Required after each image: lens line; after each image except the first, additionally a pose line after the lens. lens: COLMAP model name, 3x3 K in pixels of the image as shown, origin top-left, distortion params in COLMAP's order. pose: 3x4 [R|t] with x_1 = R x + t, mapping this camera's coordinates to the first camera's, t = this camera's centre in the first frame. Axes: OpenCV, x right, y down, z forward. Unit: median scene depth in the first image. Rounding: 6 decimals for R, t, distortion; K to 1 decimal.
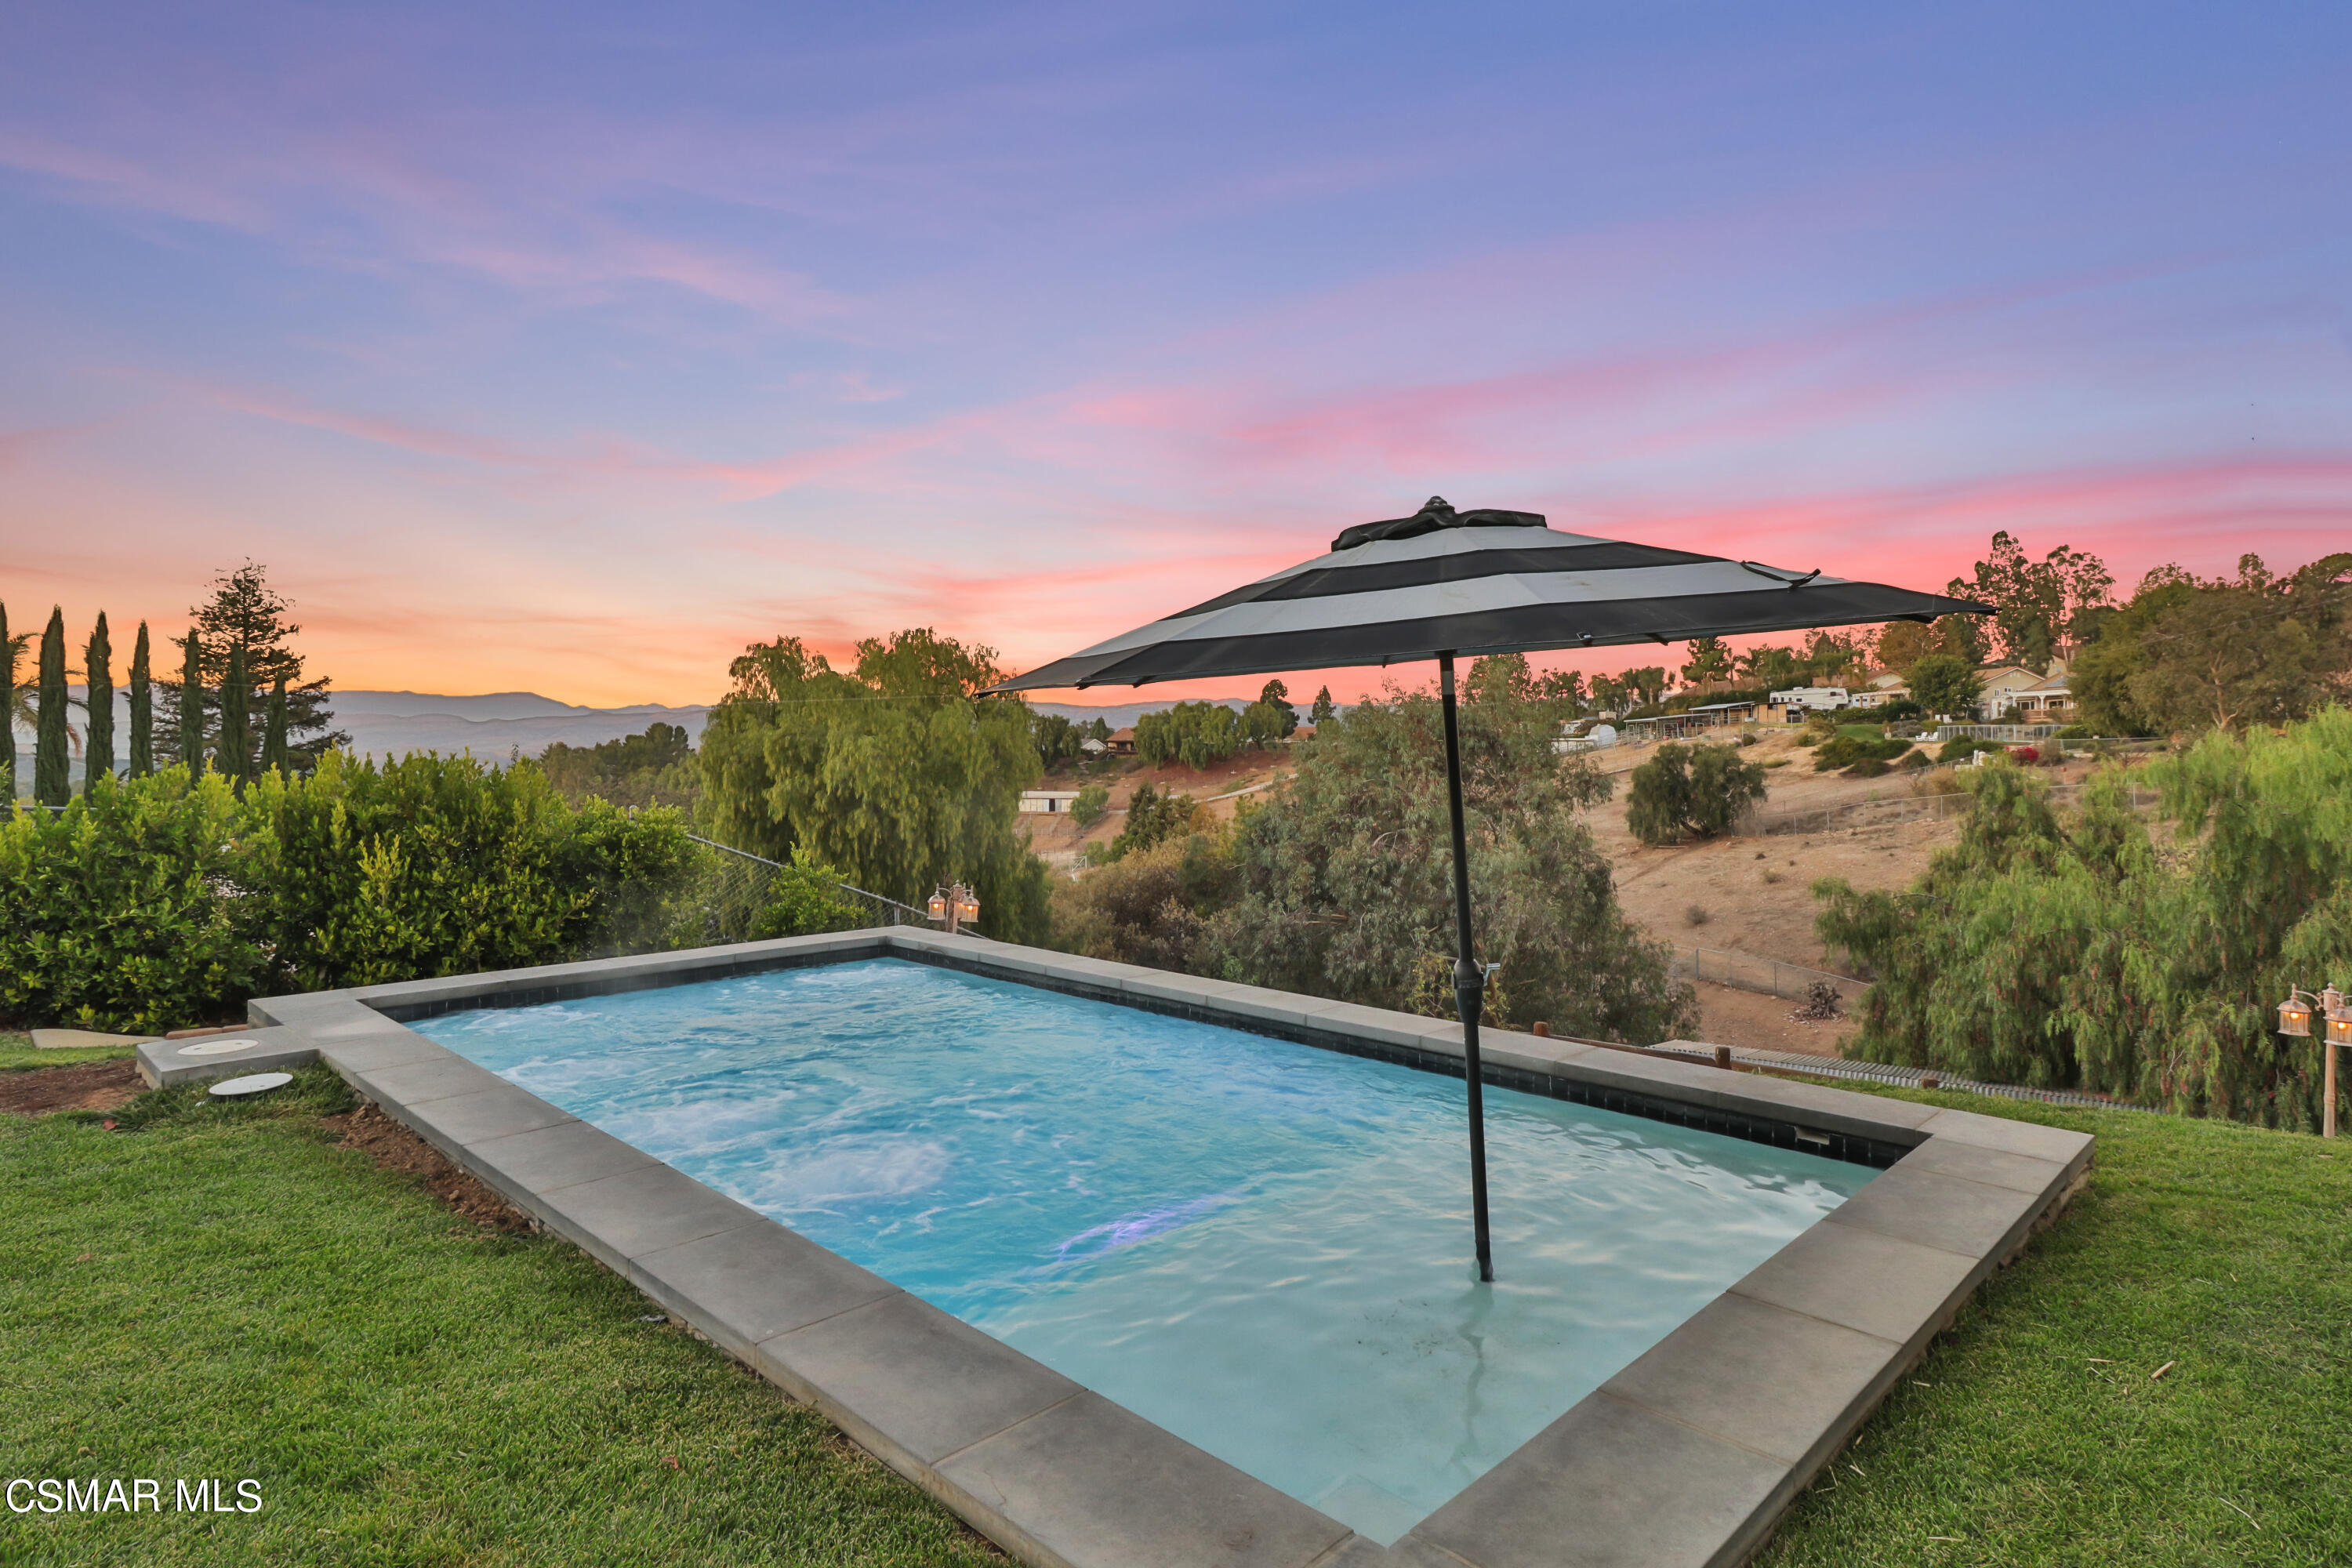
lens RADIAL K [[1266.7, 0, 1171.7], [0, 1266.7, 736.6], [0, 0, 1]] dist [0.022661, -0.013820]
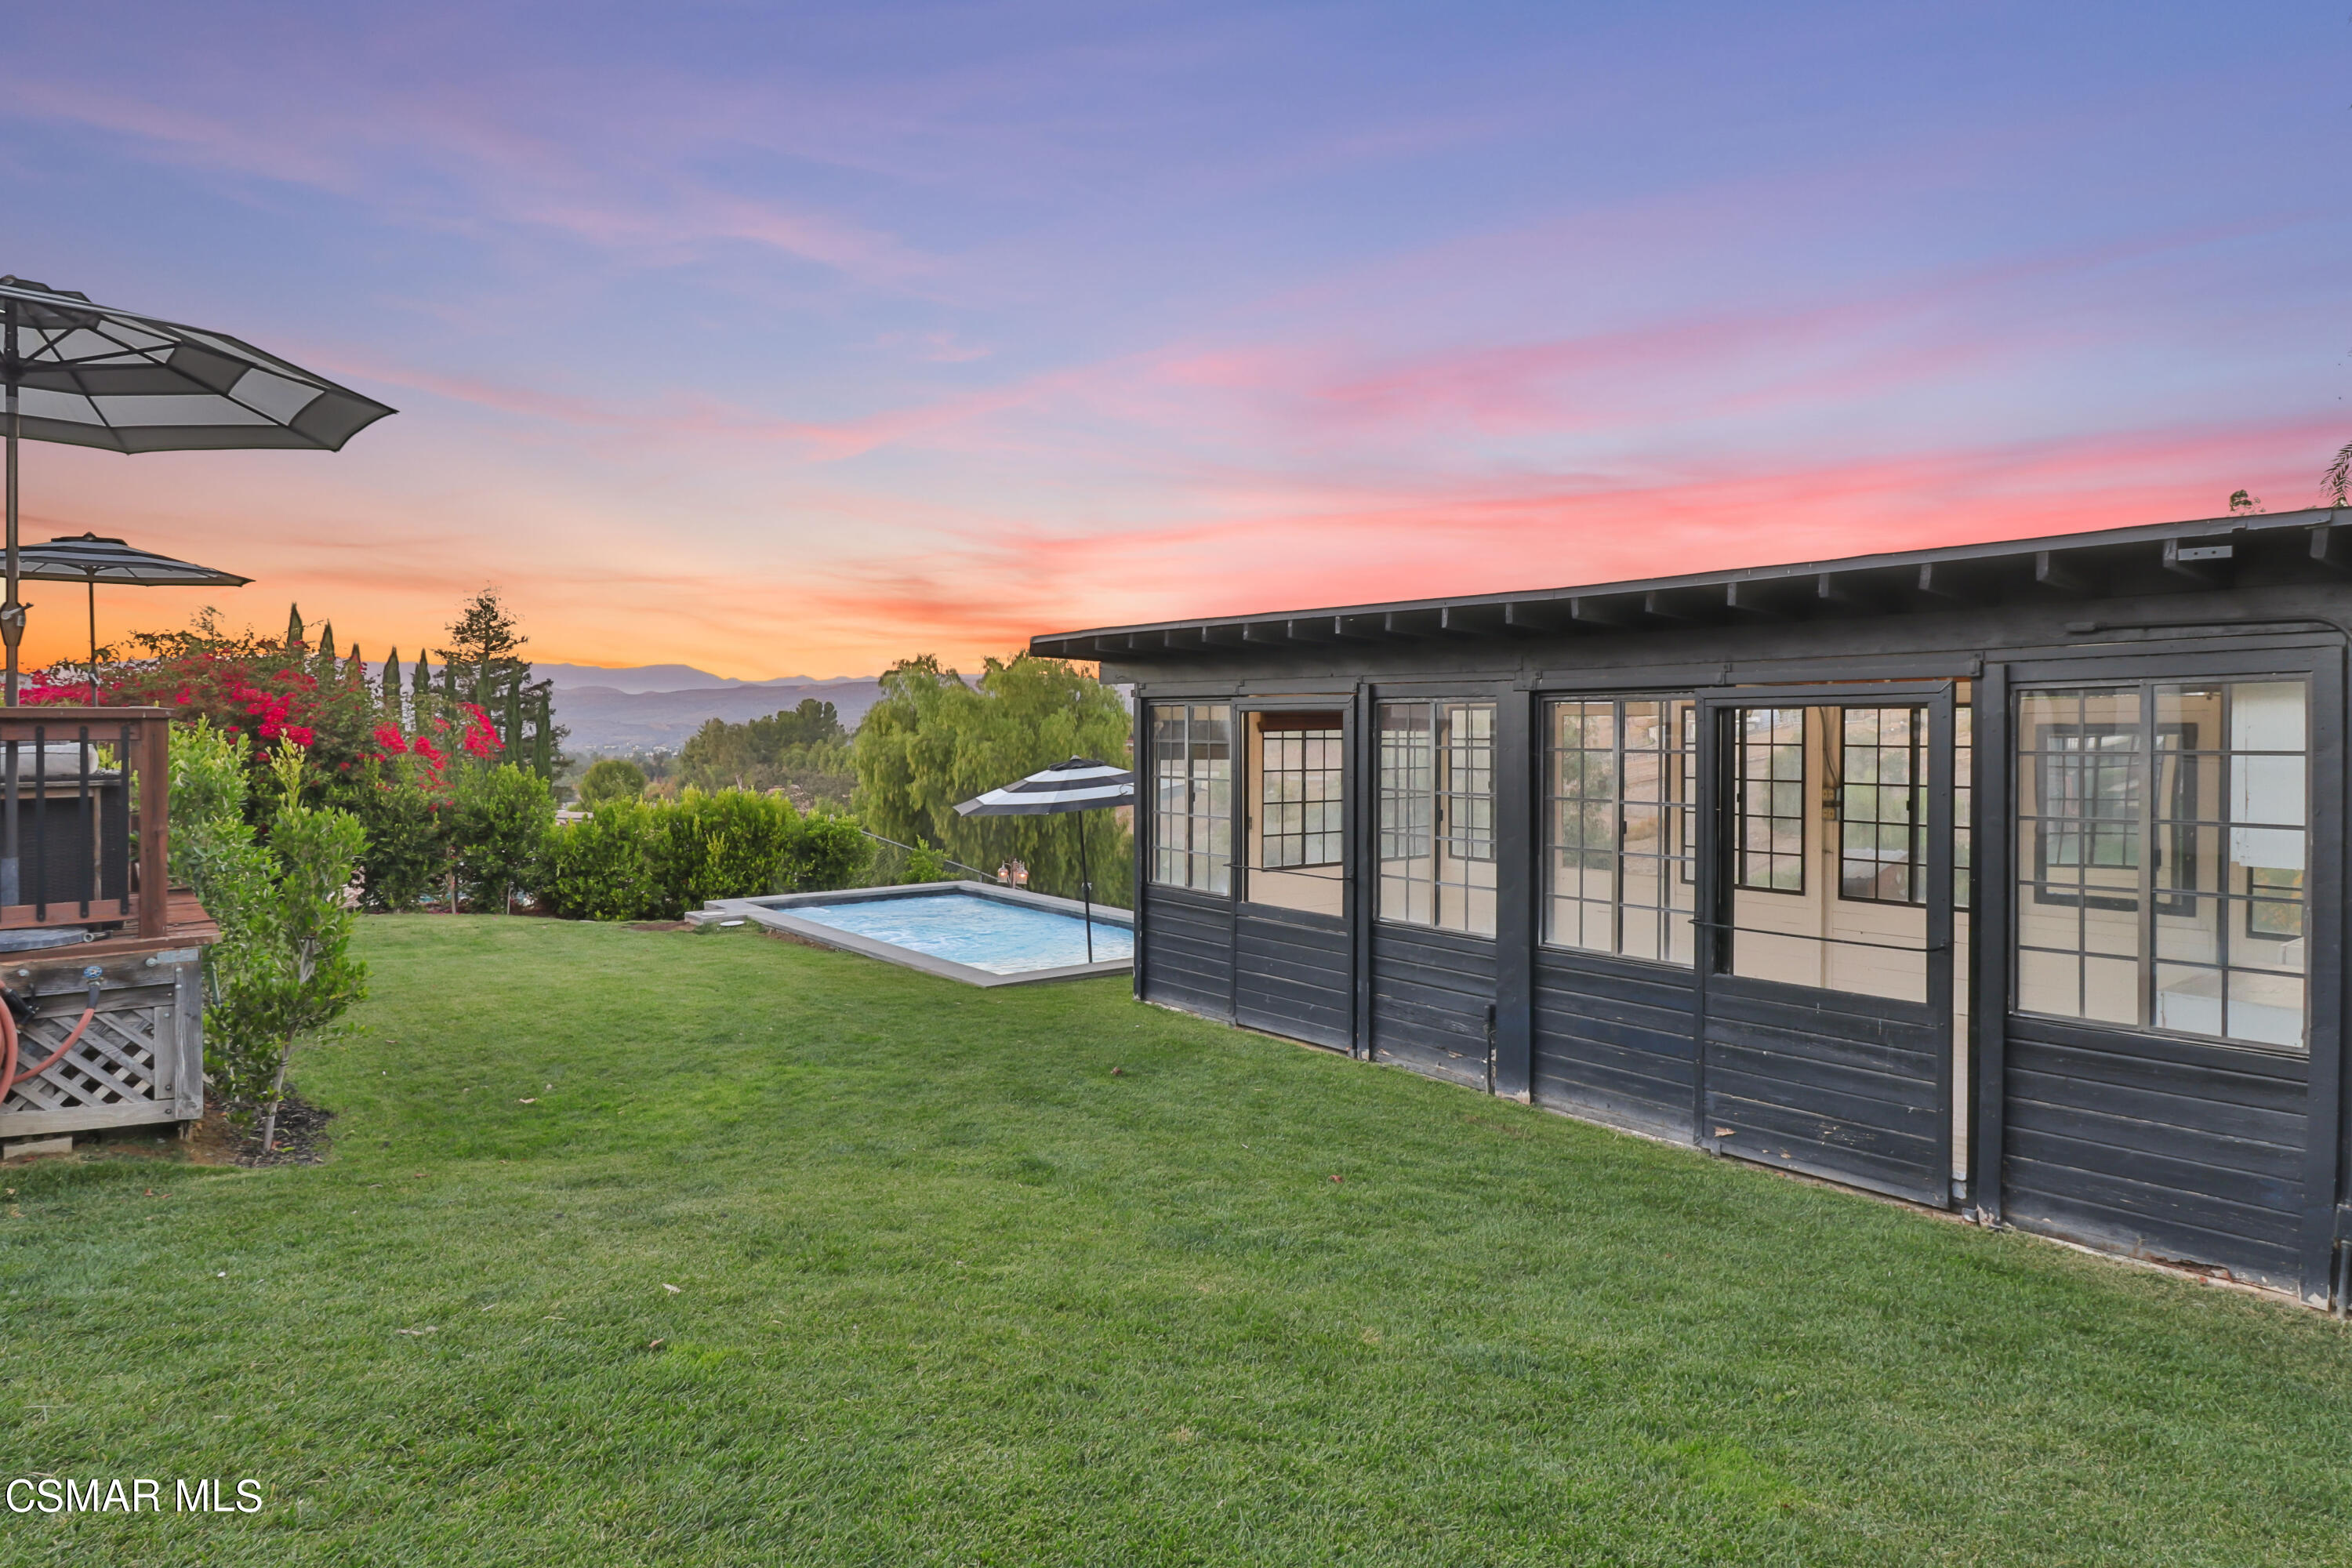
lens RADIAL K [[1336.7, 0, 1169.5], [0, 1336.7, 747.9], [0, 0, 1]] dist [0.022847, 0.000091]
pose [[0.992879, 0.004924, -0.119028, 0.090602], [-0.001593, 0.999605, 0.028069, -0.030999], [0.119120, -0.027680, 0.992494, -0.269495]]
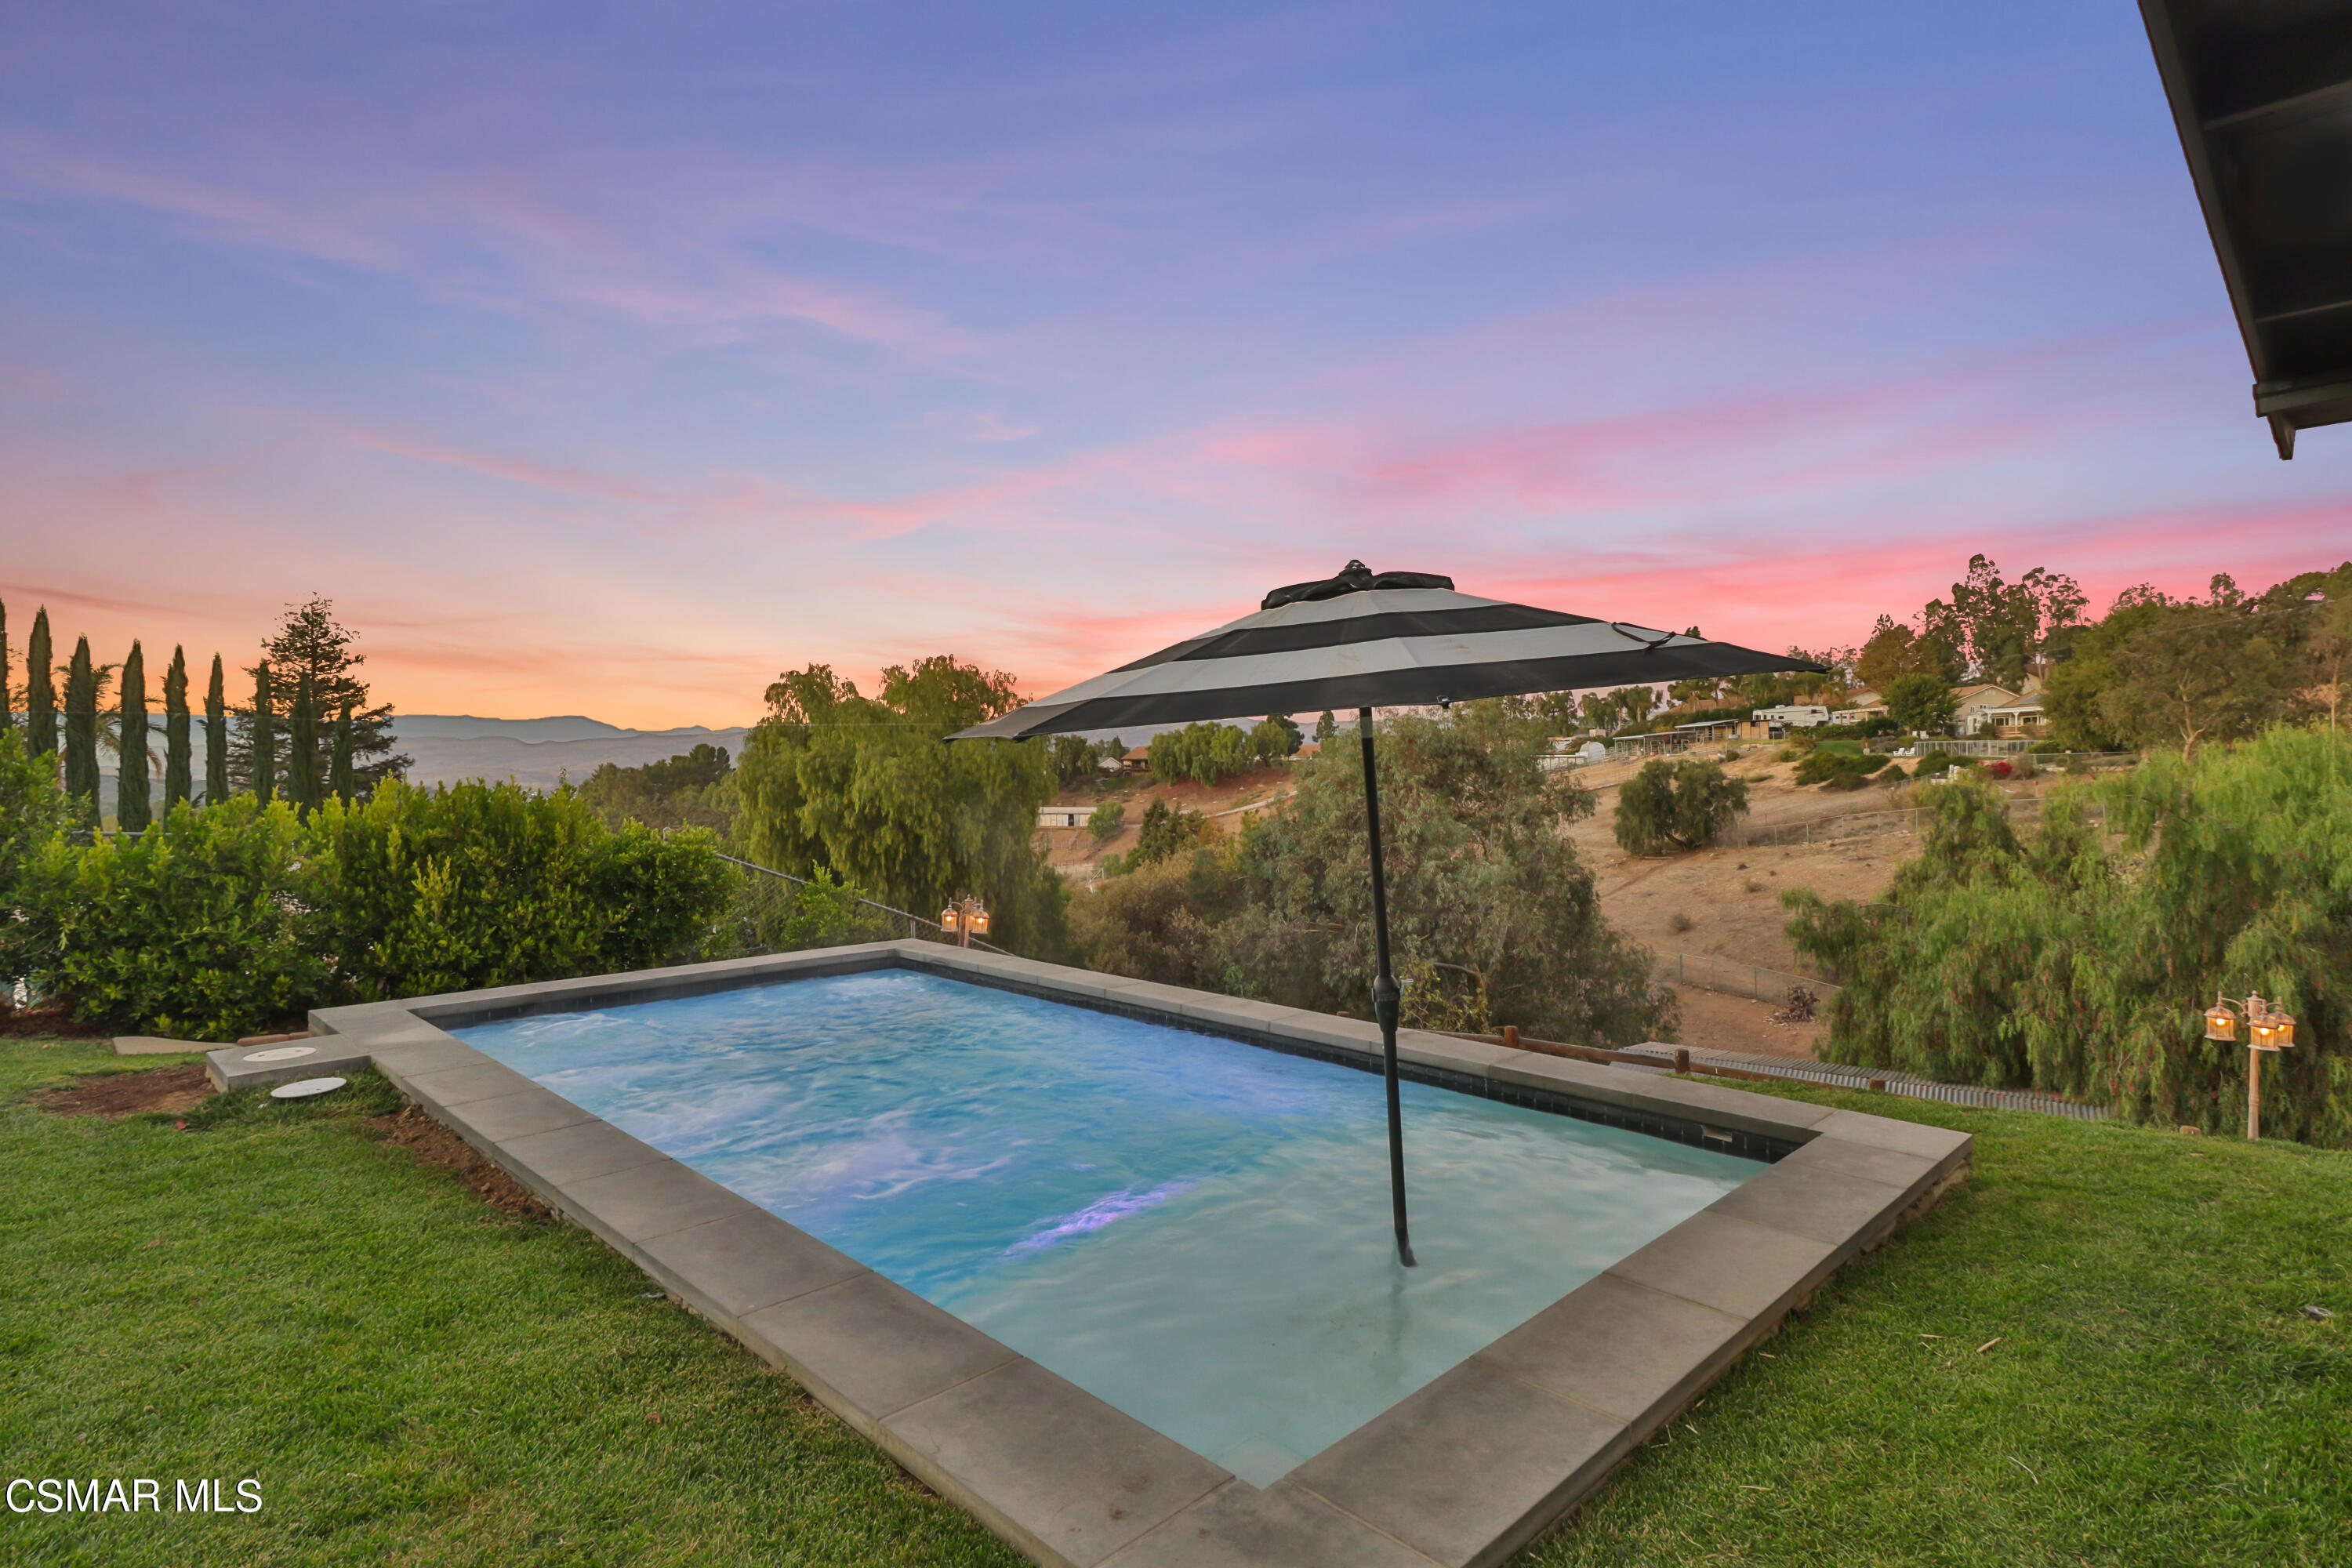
lens RADIAL K [[1195.9, 0, 1165.9], [0, 1195.9, 764.5], [0, 0, 1]] dist [0.032455, -0.014950]
pose [[0.999871, -0.004490, -0.015425, 0.005616], [0.004617, 0.999956, 0.008208, -0.001876], [0.015388, -0.008278, 0.999847, -0.005247]]
